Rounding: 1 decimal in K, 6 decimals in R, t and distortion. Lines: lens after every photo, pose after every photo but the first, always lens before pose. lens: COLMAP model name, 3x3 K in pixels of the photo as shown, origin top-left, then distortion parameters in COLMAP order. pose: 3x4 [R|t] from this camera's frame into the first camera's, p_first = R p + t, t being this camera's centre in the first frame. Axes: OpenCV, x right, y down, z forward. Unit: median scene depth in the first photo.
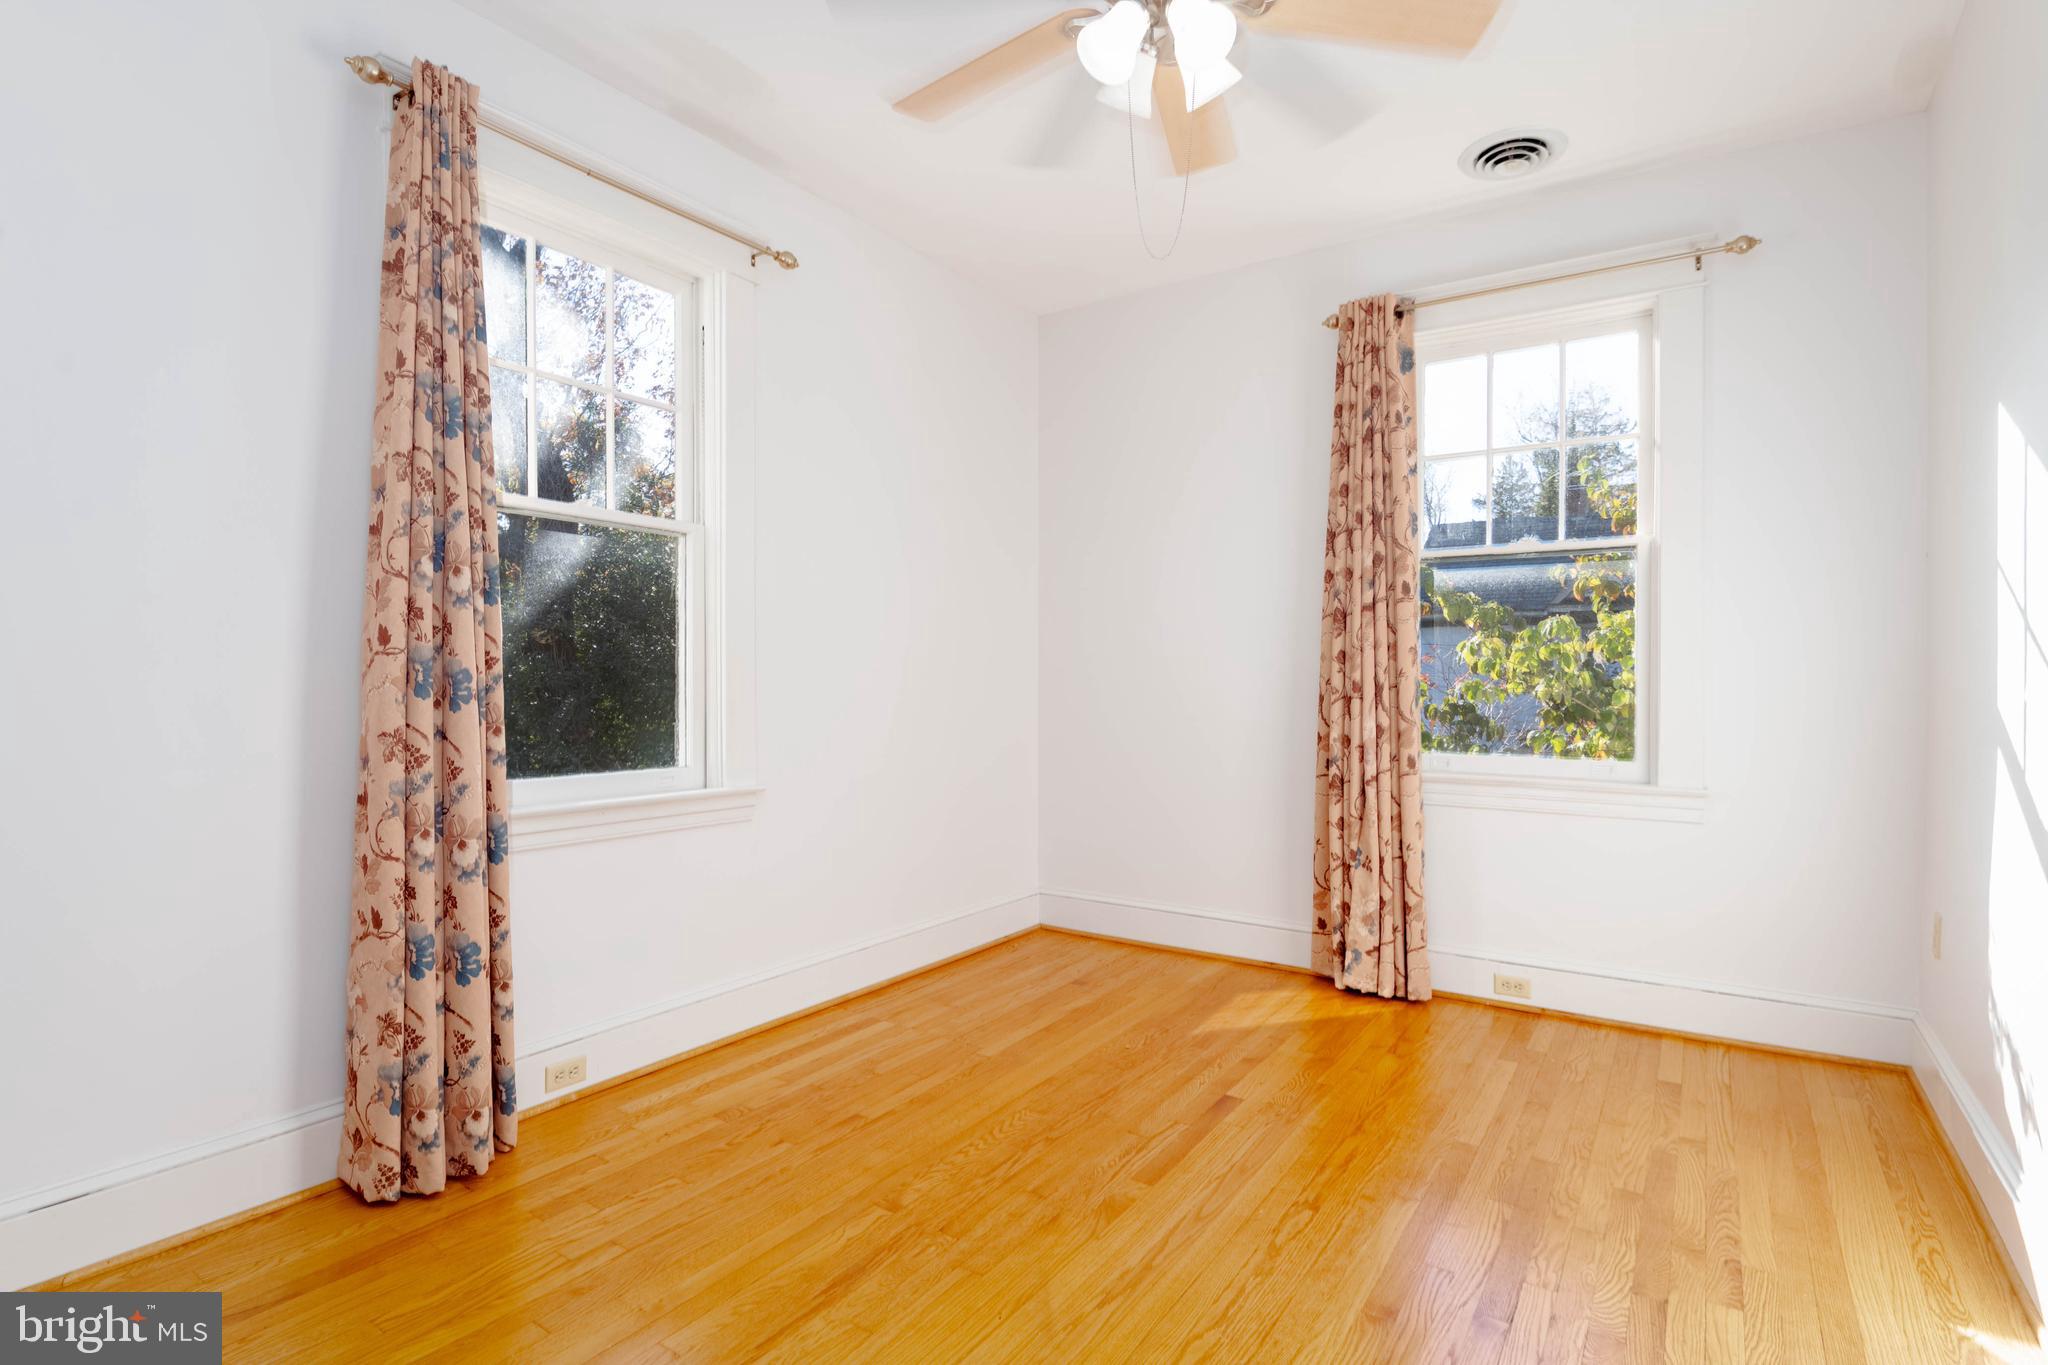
lens RADIAL K [[1034.3, 0, 1024.0], [0, 1034.3, 682.5], [0, 0, 1]] dist [-0.003071, -0.001538]
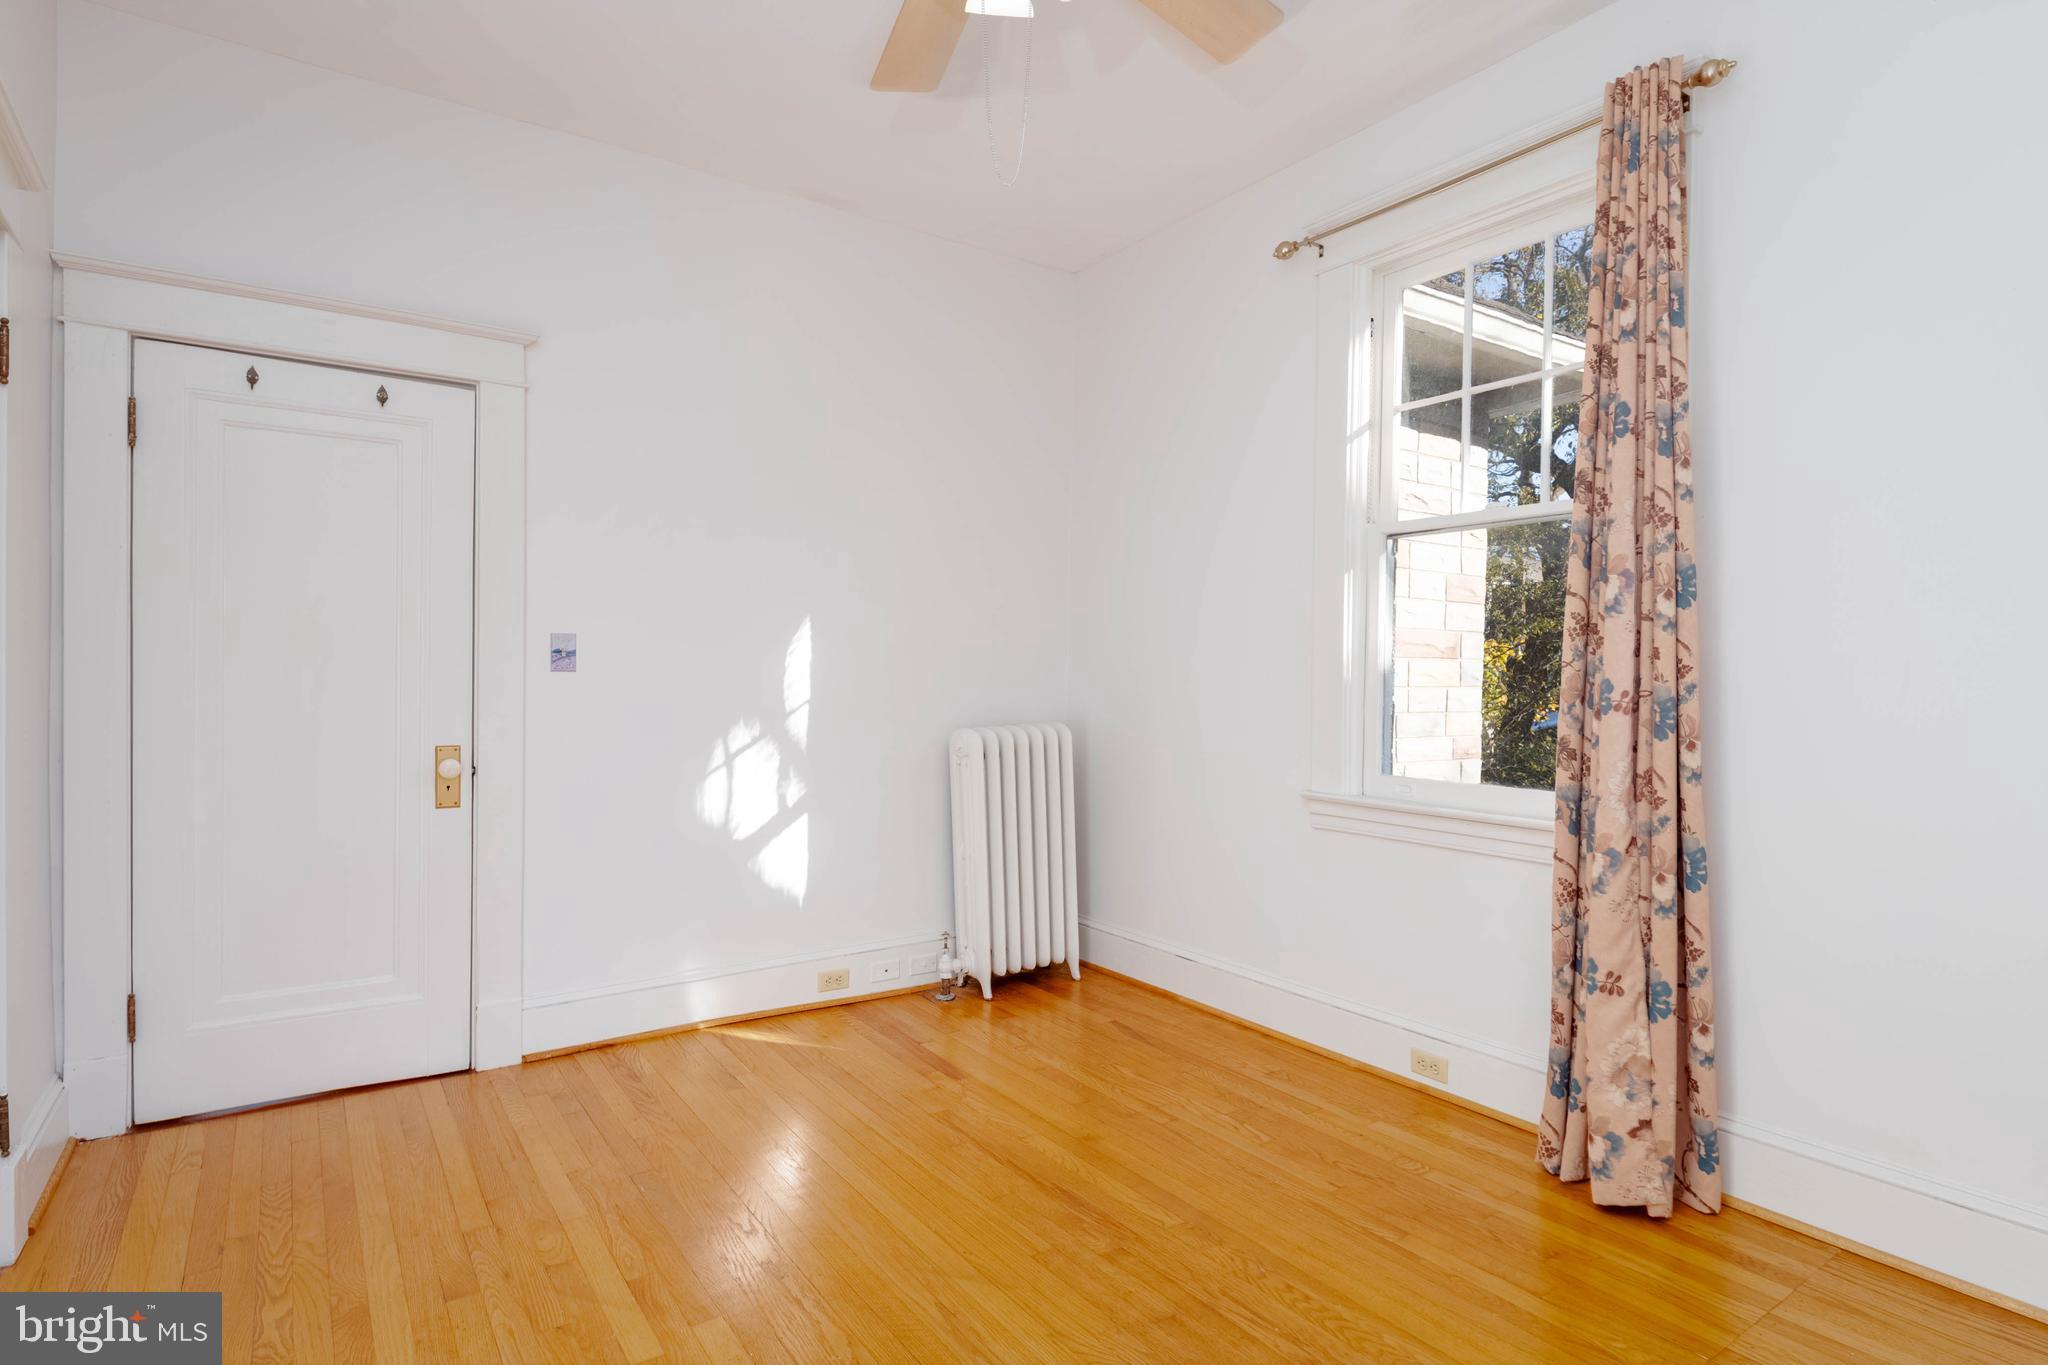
lens RADIAL K [[1044.6, 0, 1027.5], [0, 1044.6, 659.3], [0, 0, 1]] dist [-0.000363, -0.000037]
pose [[-0.355627, -0.006967, -0.934602, 0.558515], [-0.003505, 0.999975, -0.006121, -0.022301], [0.934621, 0.001099, -0.355642, 0.788297]]
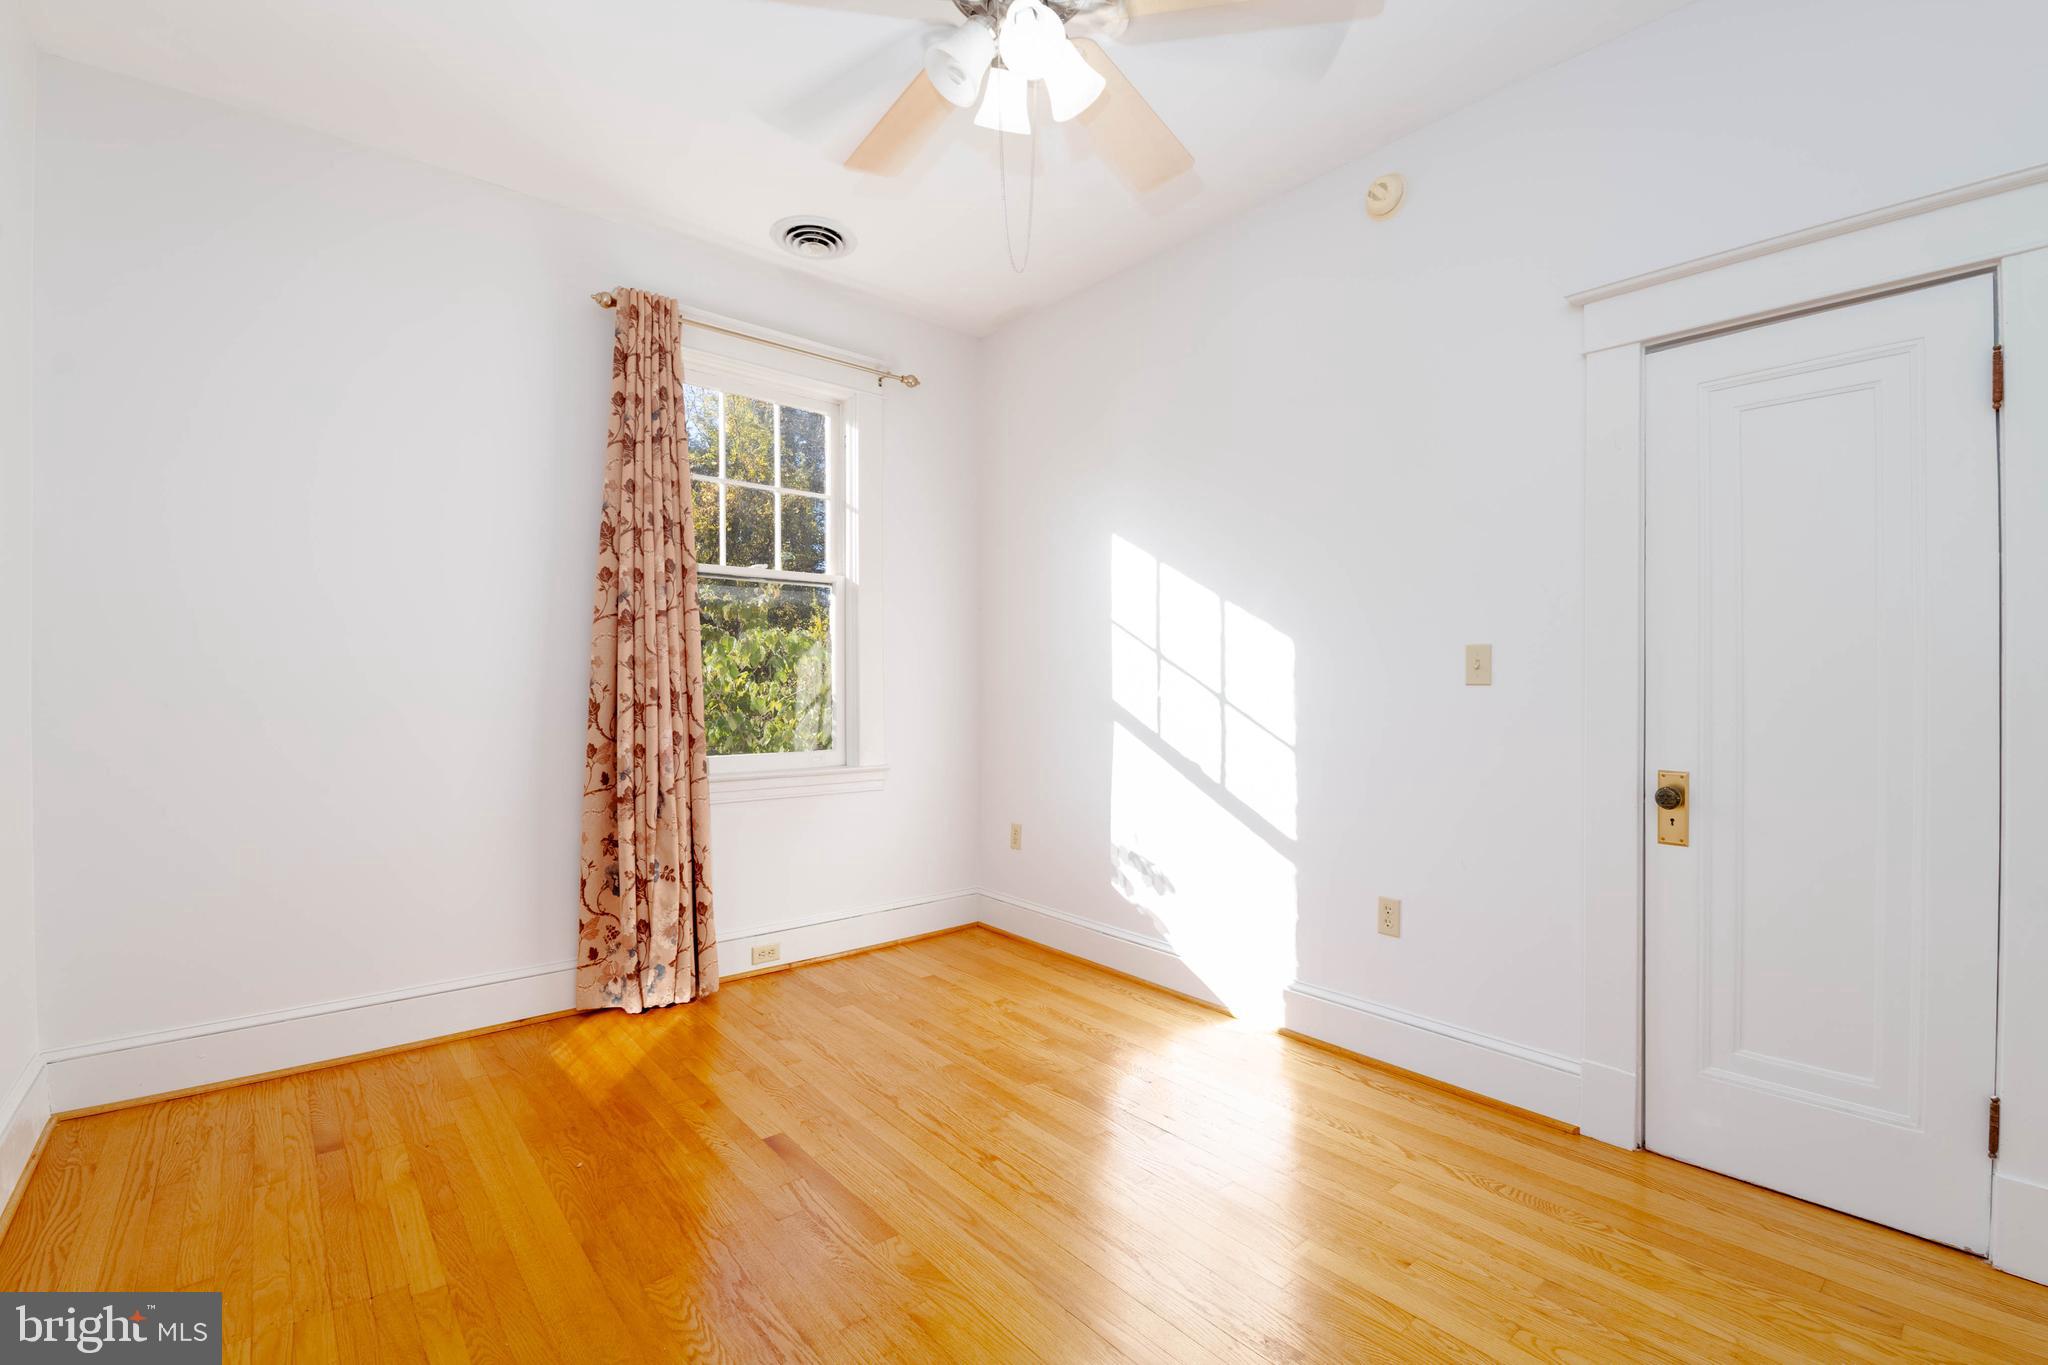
lens RADIAL K [[916.8, 0, 1029.0], [0, 916.8, 689.3], [0, 0, 1]] dist [0.000900, -0.010141]
pose [[0.245457, -0.008583, 0.969369, -0.428893], [0.002524, 0.999963, 0.008215, -0.006759], [-0.969404, 0.000430, 0.245470, 0.455986]]
